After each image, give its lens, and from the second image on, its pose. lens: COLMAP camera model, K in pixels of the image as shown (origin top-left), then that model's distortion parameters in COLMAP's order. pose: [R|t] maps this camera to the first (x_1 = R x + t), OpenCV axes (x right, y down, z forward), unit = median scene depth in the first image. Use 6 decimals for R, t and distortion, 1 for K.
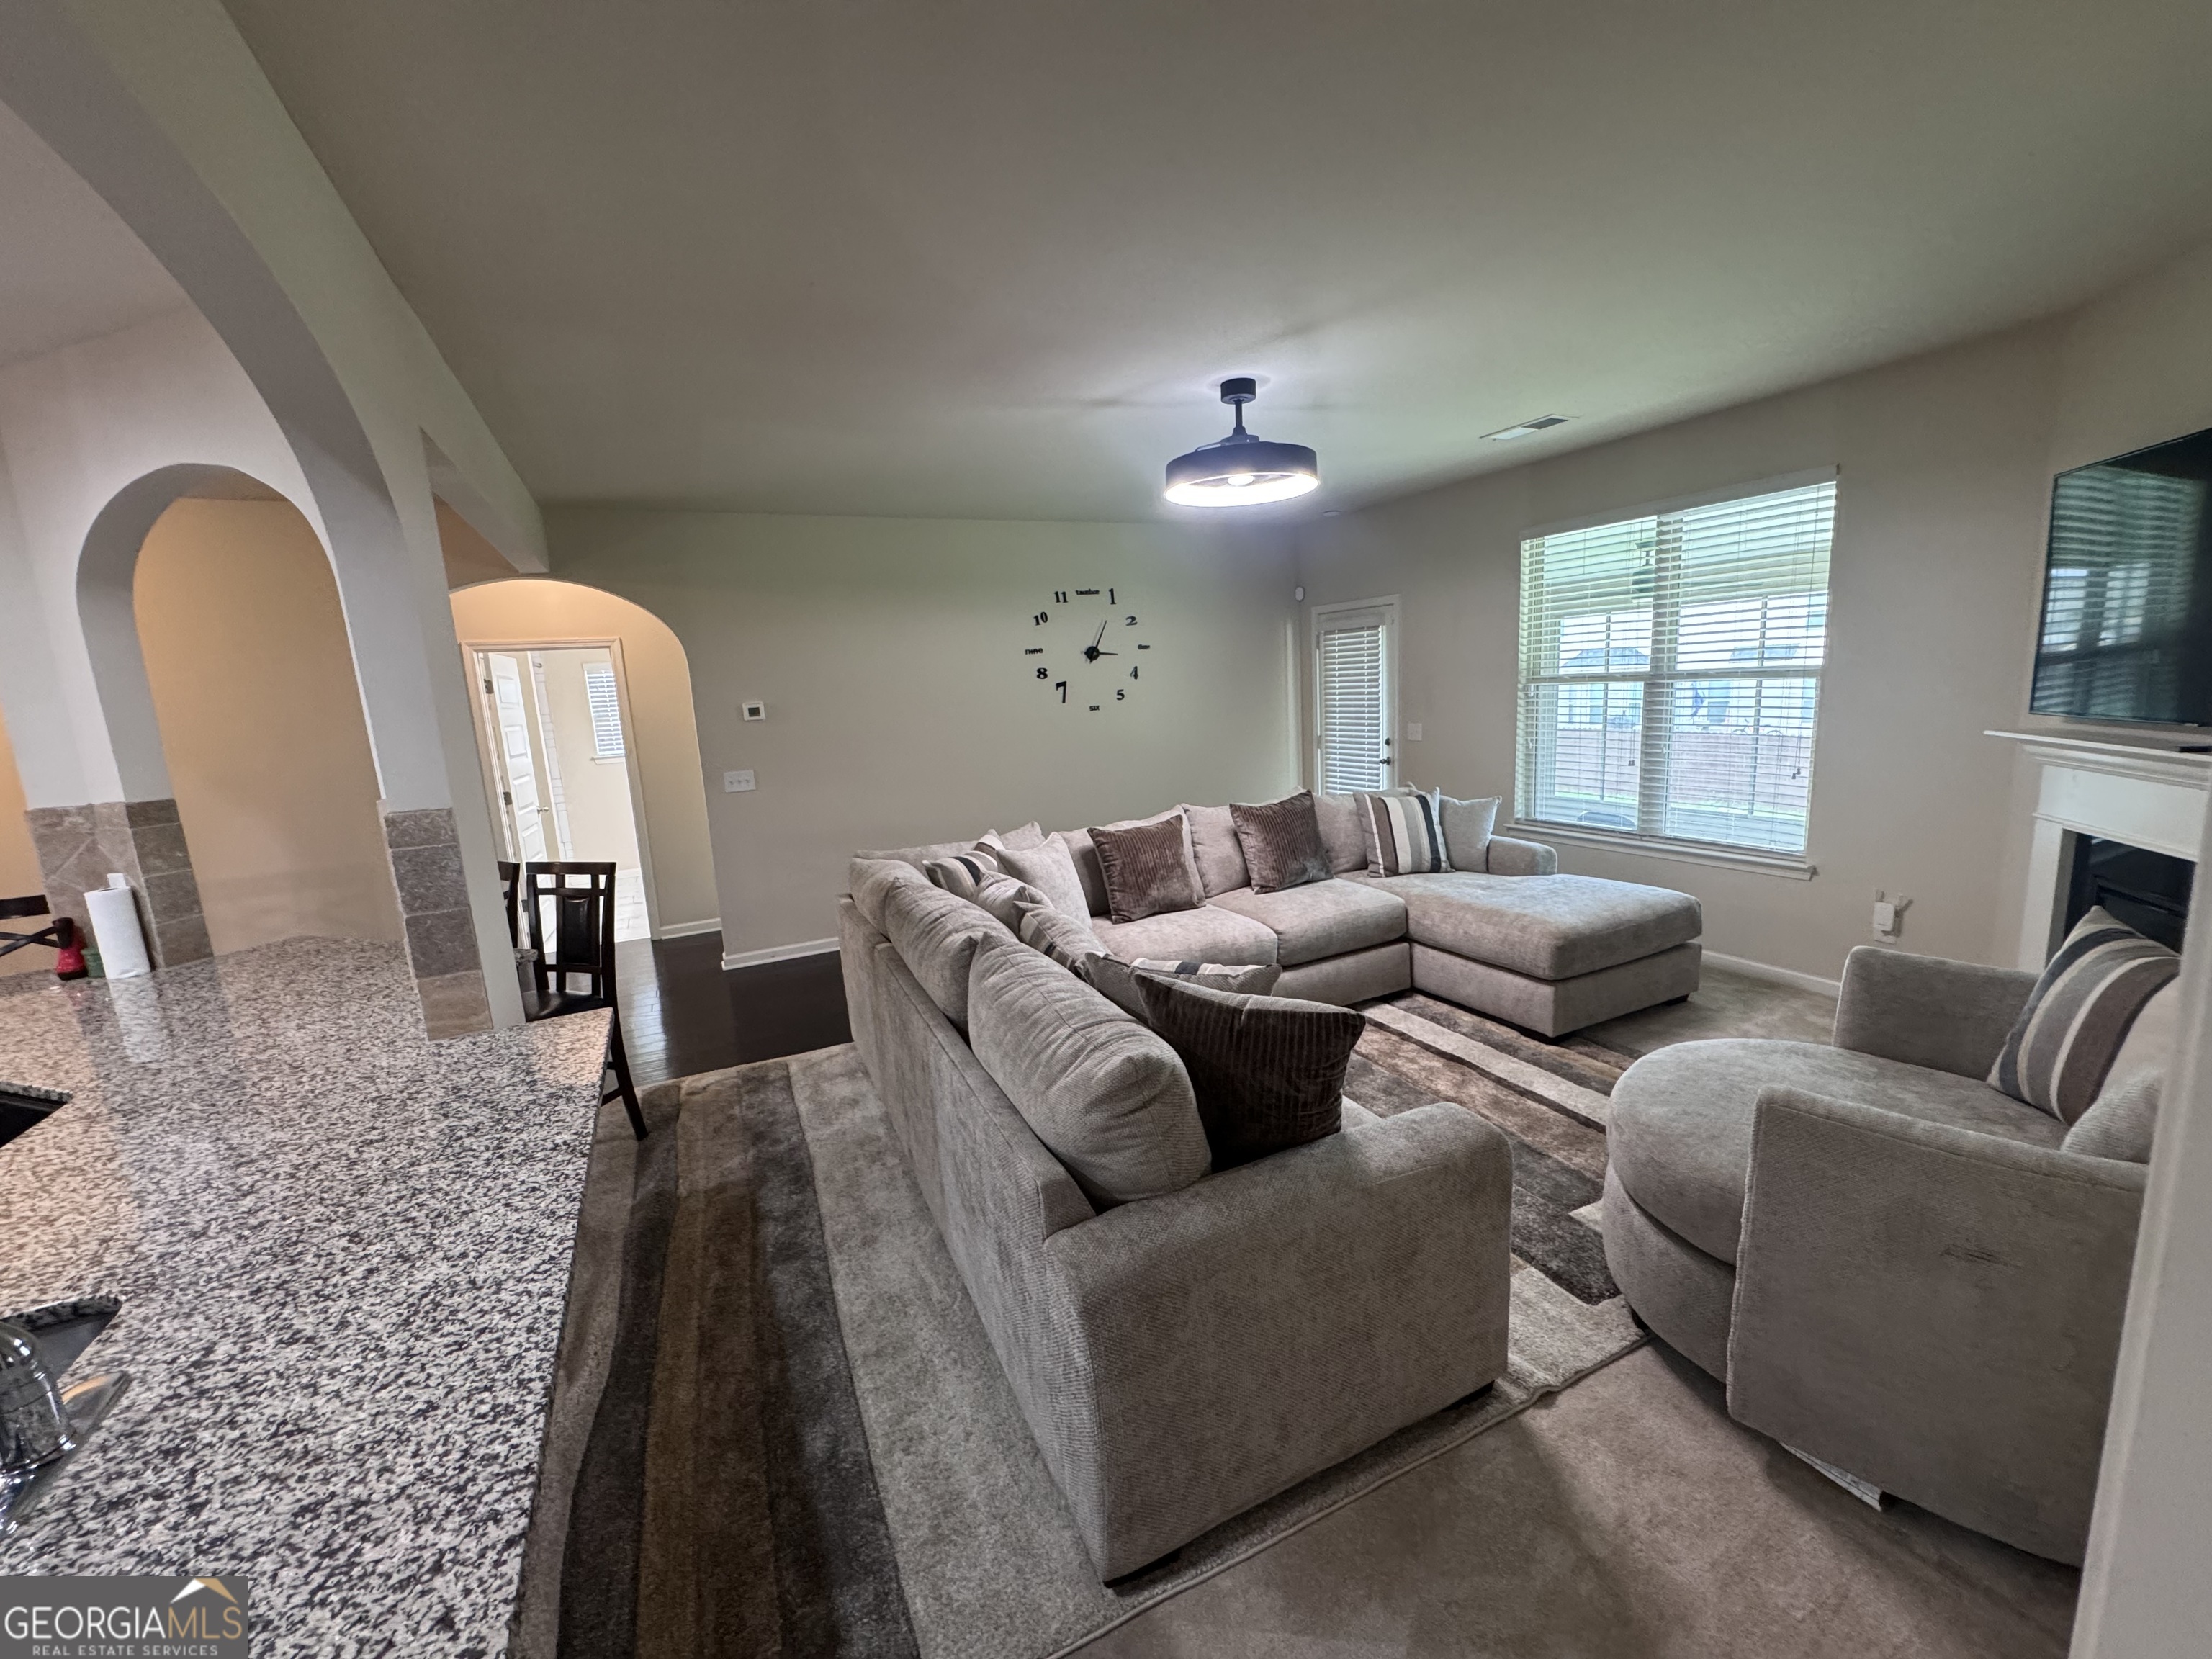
lens RADIAL K [[884.8, 0, 1106.0], [0, 884.8, 829.5], [0, 0, 1]] dist [-0.001562, -0.000015]
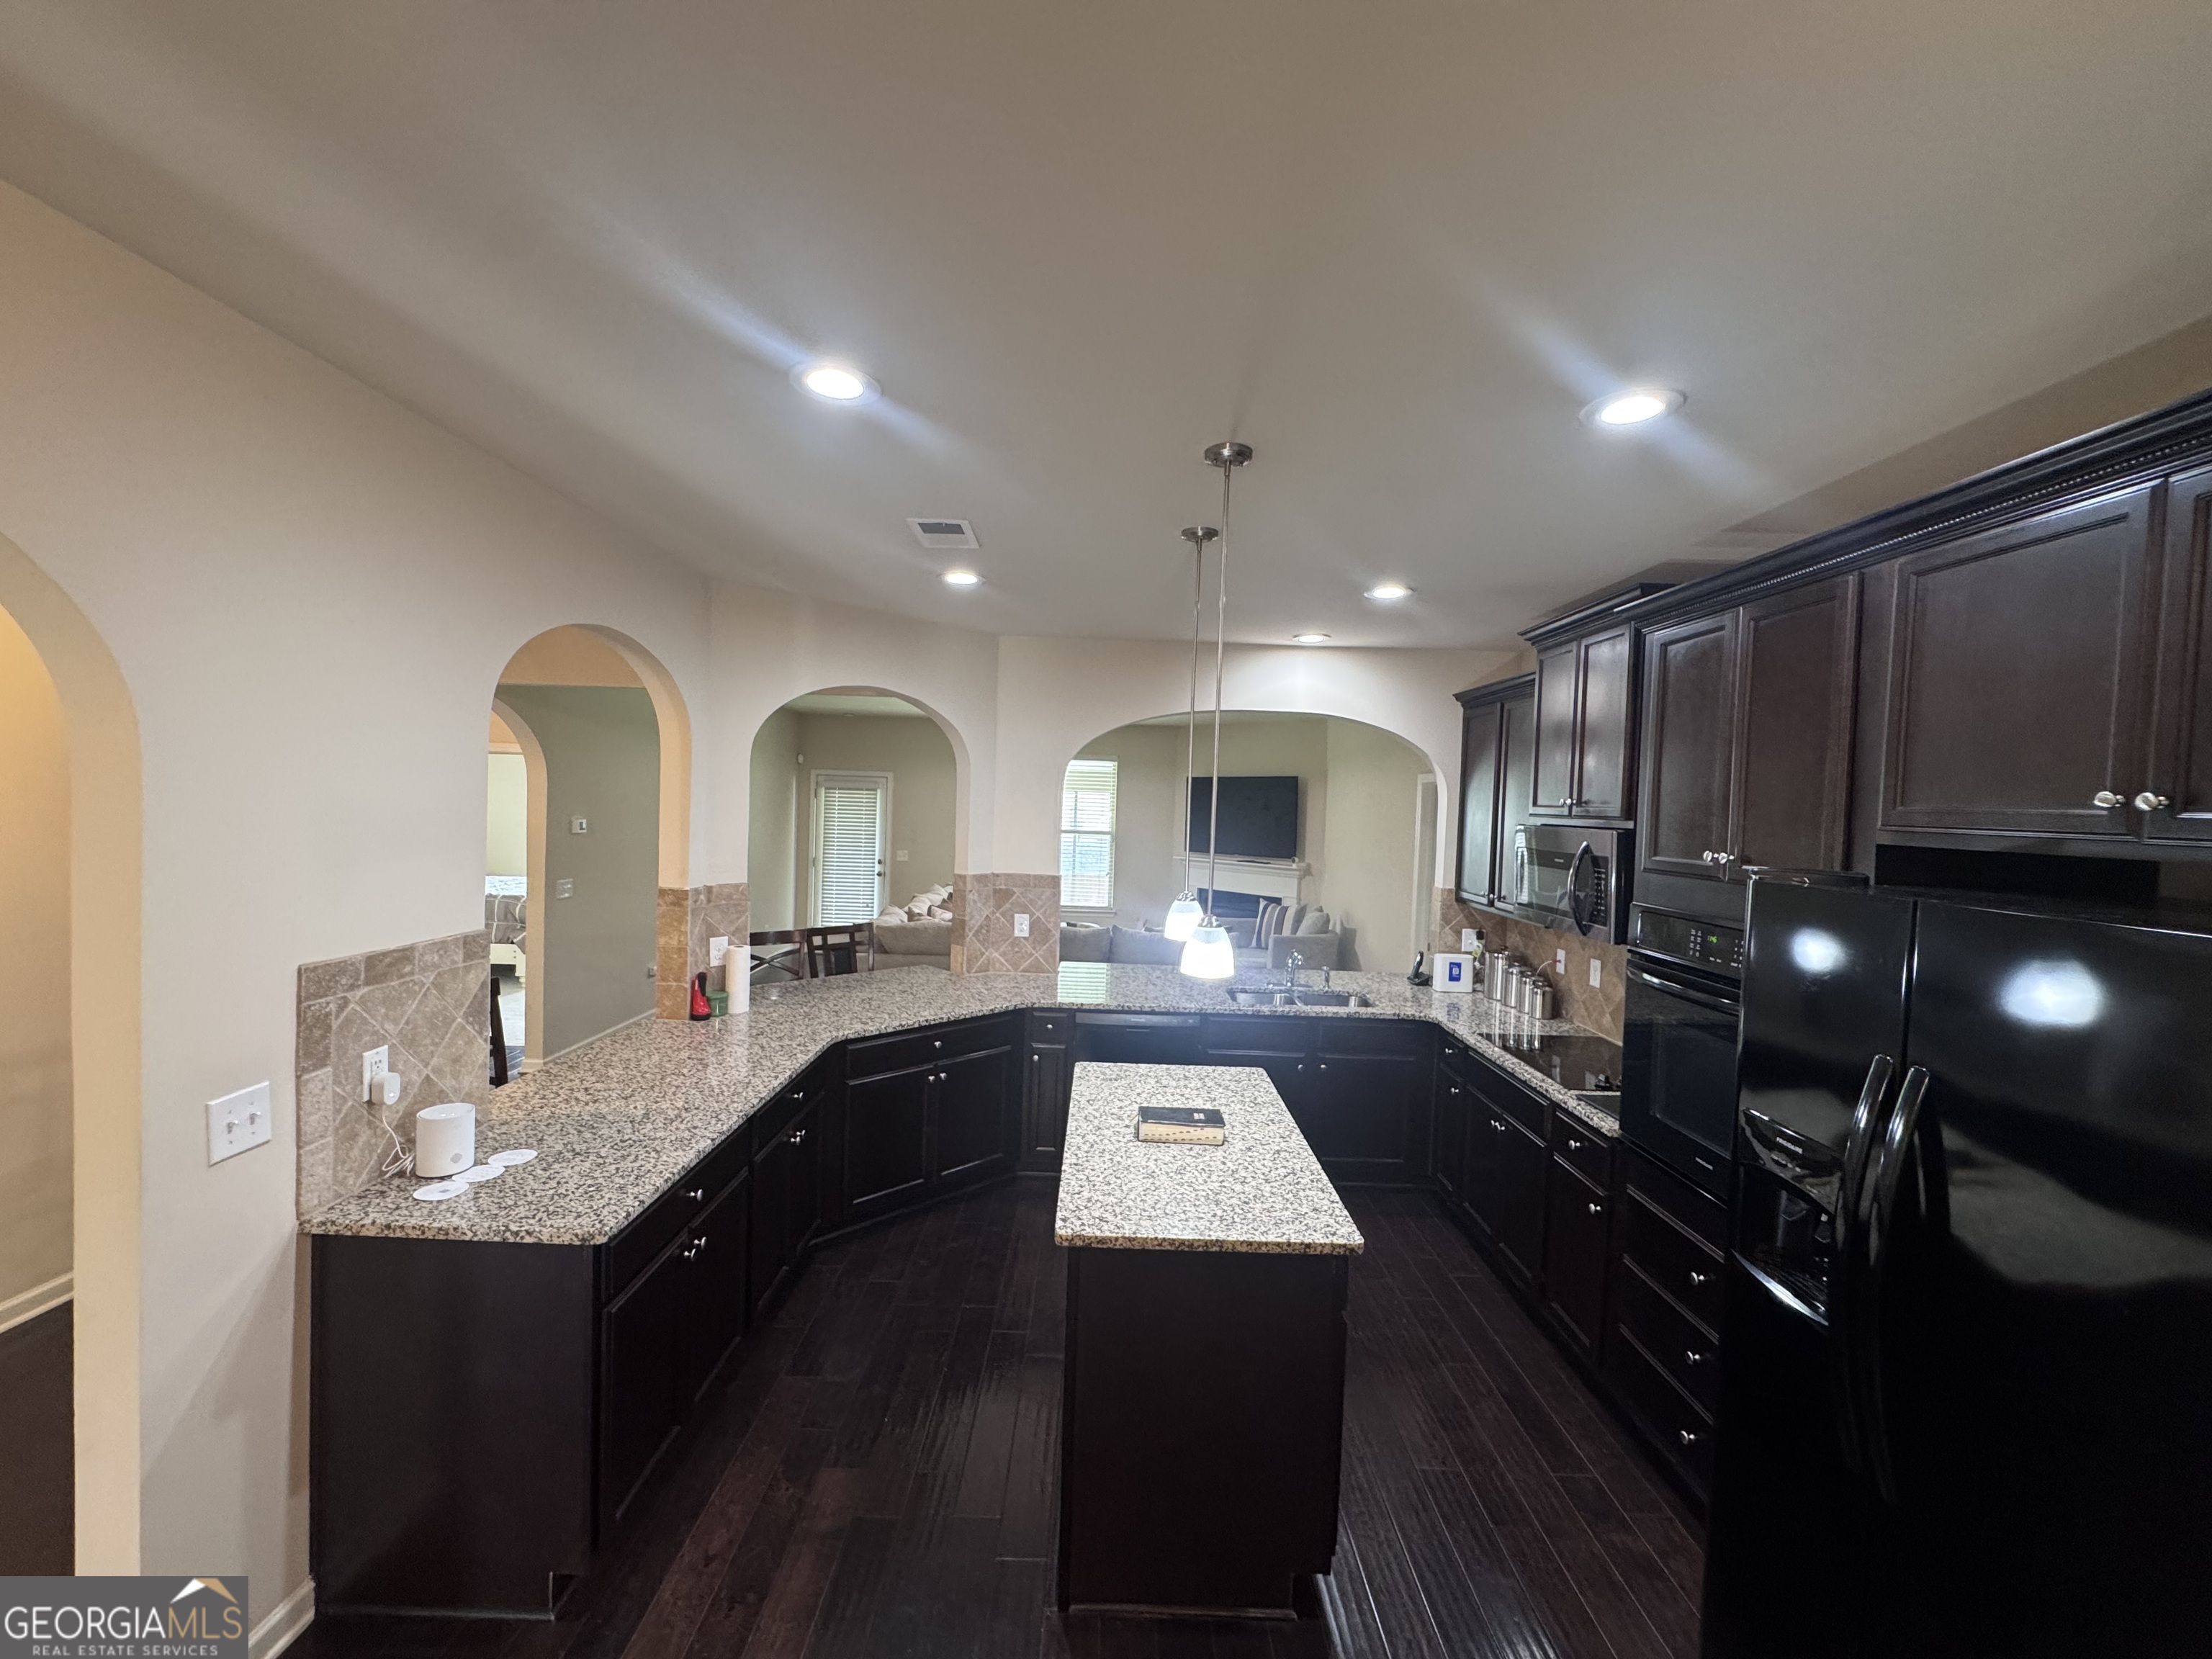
lens RADIAL K [[884.8, 0, 1106.0], [0, 884.8, 829.5], [0, 0, 1]] dist [-0.001562, -0.000015]
pose [[0.451517, 0.043618, 0.891196, -1.258076], [0.090642, 0.991395, -0.094446, 0.040875], [-0.887646, 0.123424, 0.443678, -0.091123]]
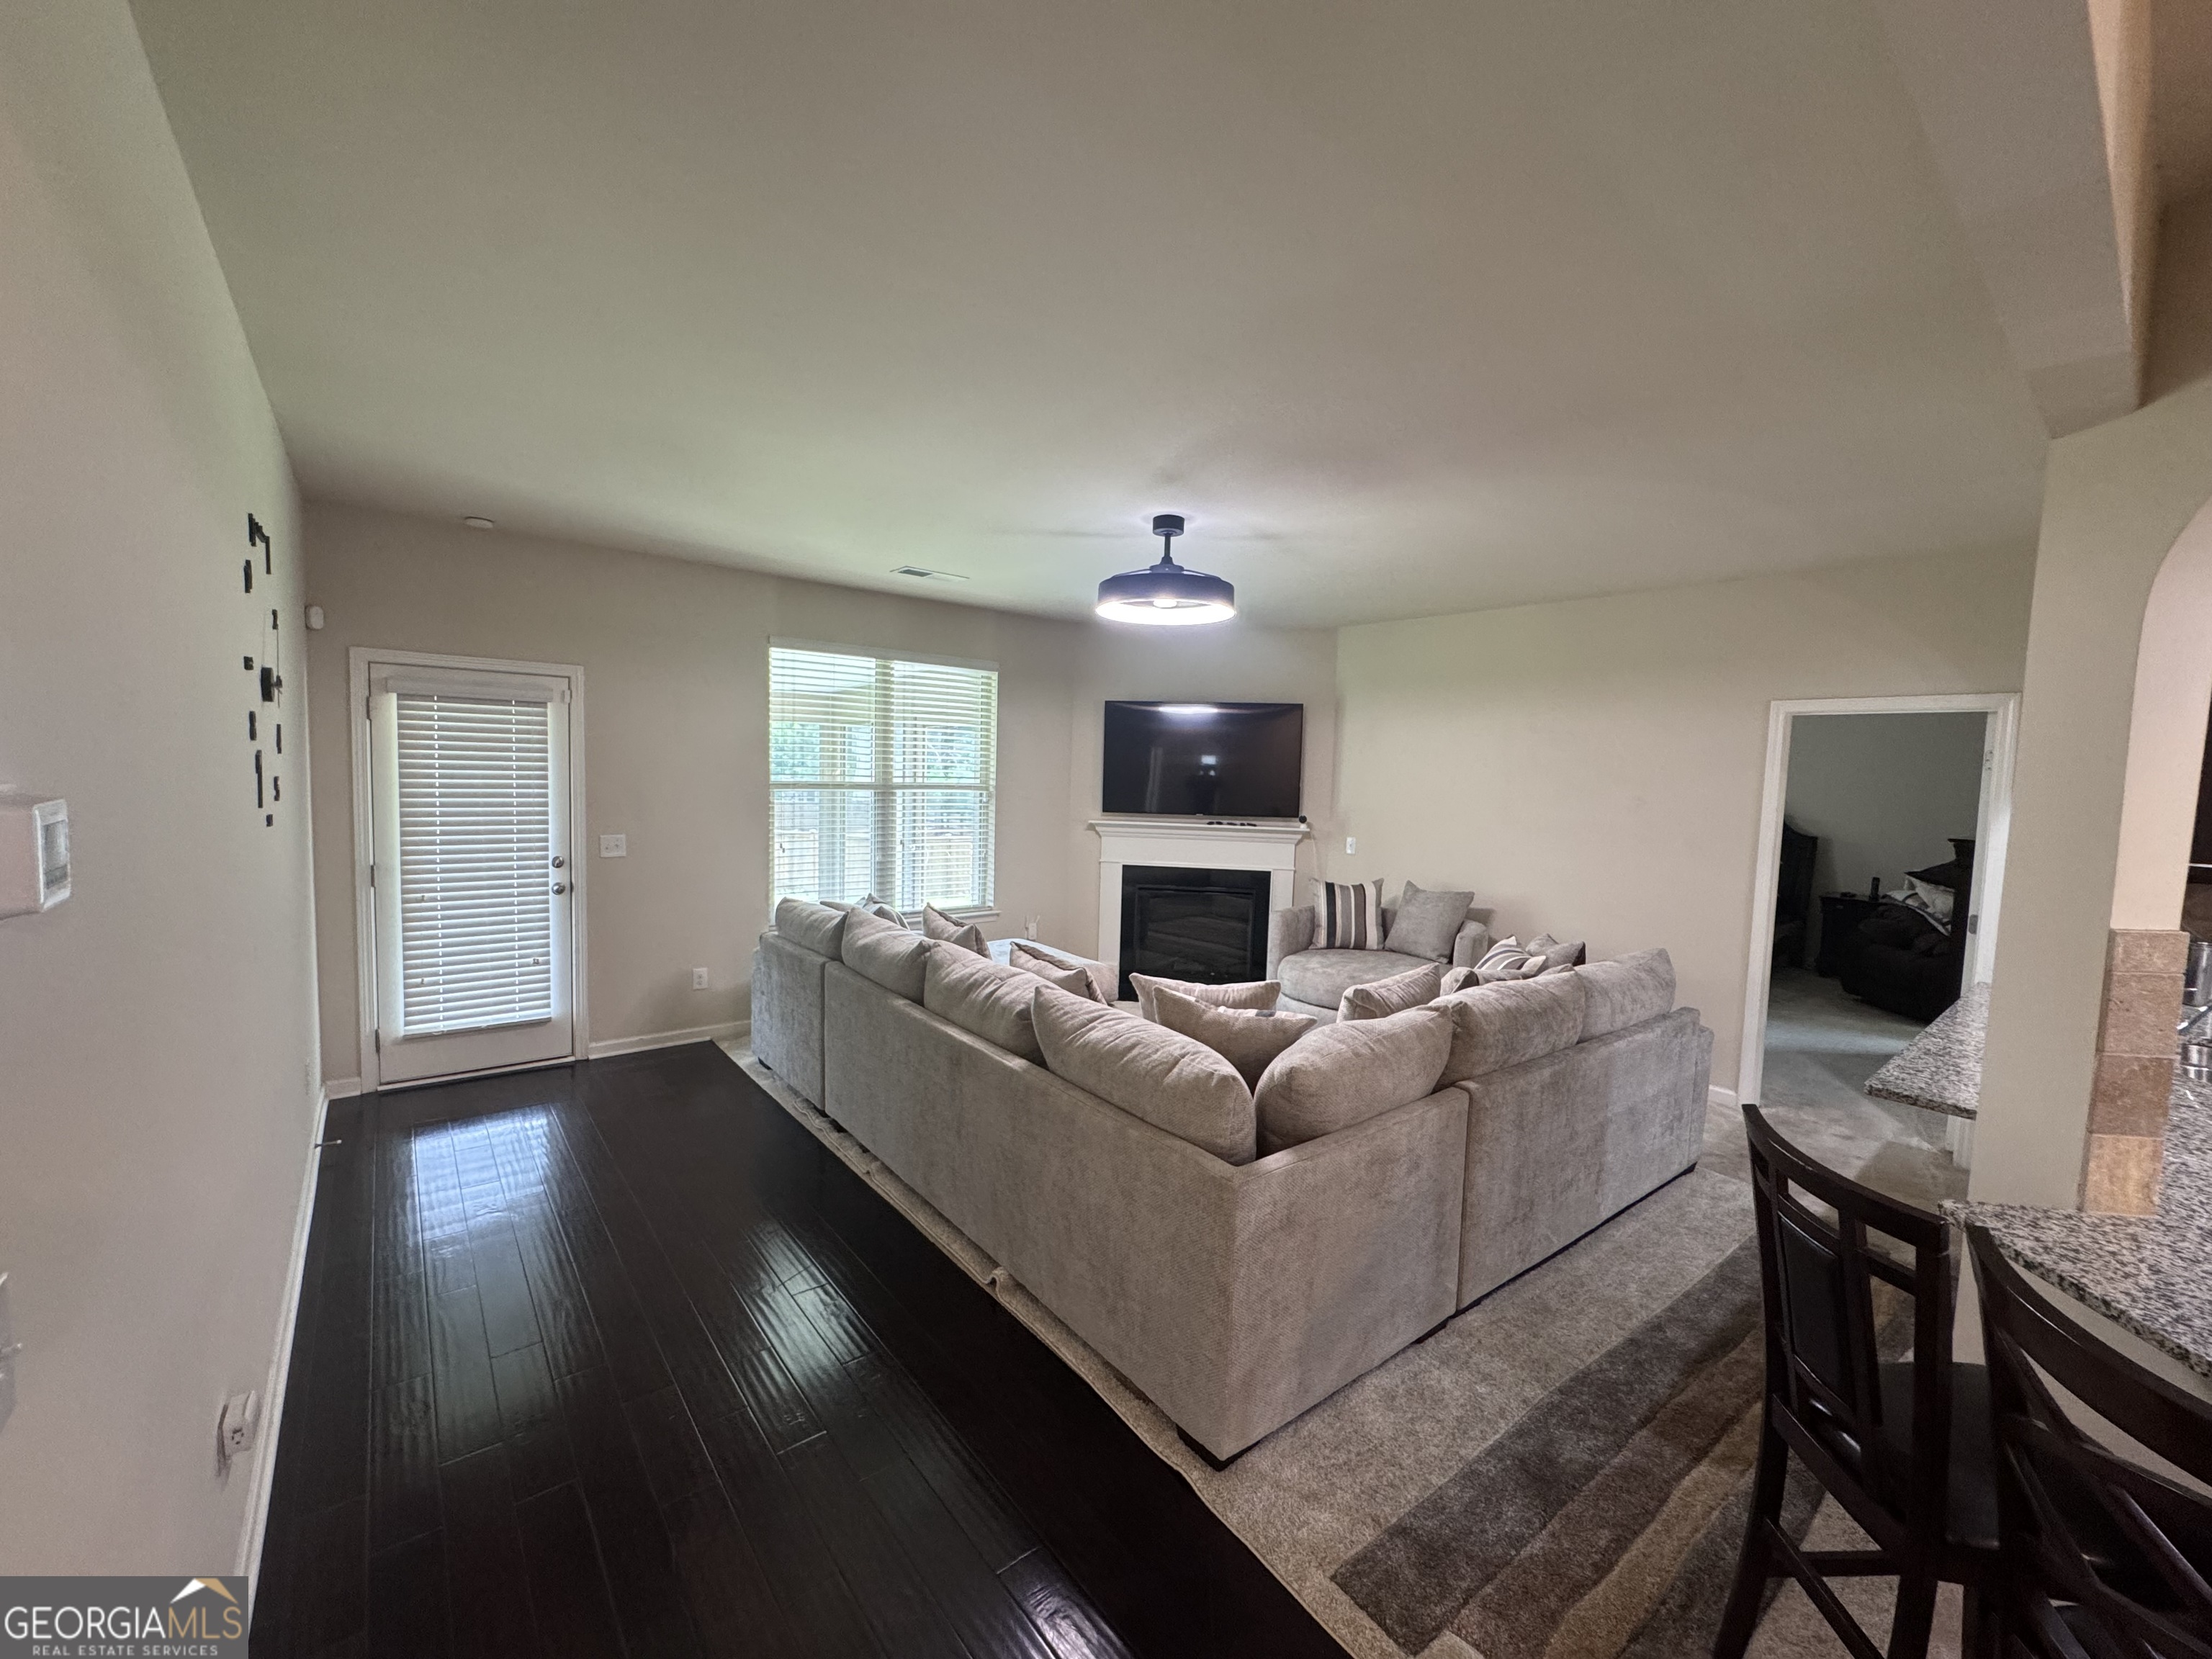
lens RADIAL K [[884.8, 0, 1106.0], [0, 884.8, 829.5], [0, 0, 1]] dist [-0.001562, -0.000015]
pose [[-0.217166, -0.015310, 0.976015, -0.669762], [0.147820, 0.987830, 0.048385, -0.131006], [-0.964877, 0.154782, -0.212260, 0.993421]]
